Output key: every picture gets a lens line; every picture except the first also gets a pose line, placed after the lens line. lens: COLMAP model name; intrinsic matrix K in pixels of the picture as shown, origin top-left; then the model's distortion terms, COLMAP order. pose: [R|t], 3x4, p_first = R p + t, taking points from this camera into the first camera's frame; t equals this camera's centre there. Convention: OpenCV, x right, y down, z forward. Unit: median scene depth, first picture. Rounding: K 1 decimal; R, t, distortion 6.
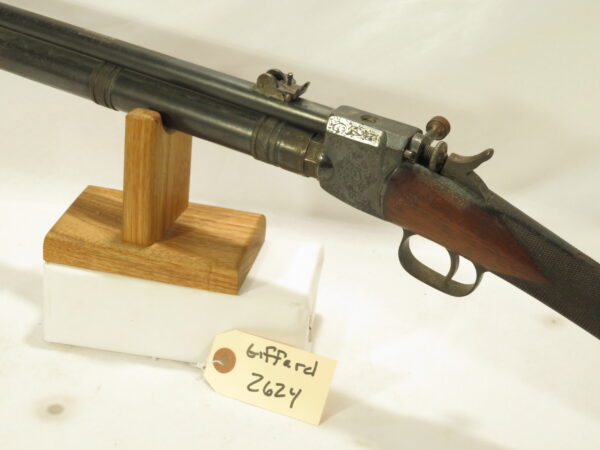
lens RADIAL K [[1182.2, 0, 301.6], [0, 1182.2, 224.9], [0, 0, 1]] dist [-0.032587, 0.000000]
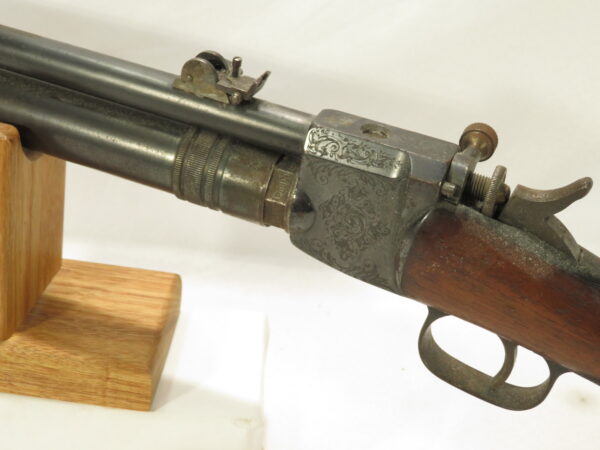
lens RADIAL K [[1182.2, 0, 300.1], [0, 1182.2, 222.2], [0, 0, 1]] dist [-0.032587, 0.000000]
pose [[0.989453, -0.035606, 0.140409, -0.063302], [0.034128, 0.999334, 0.012923, -0.049129], [-0.140776, -0.007995, 0.990009, 0.382027]]
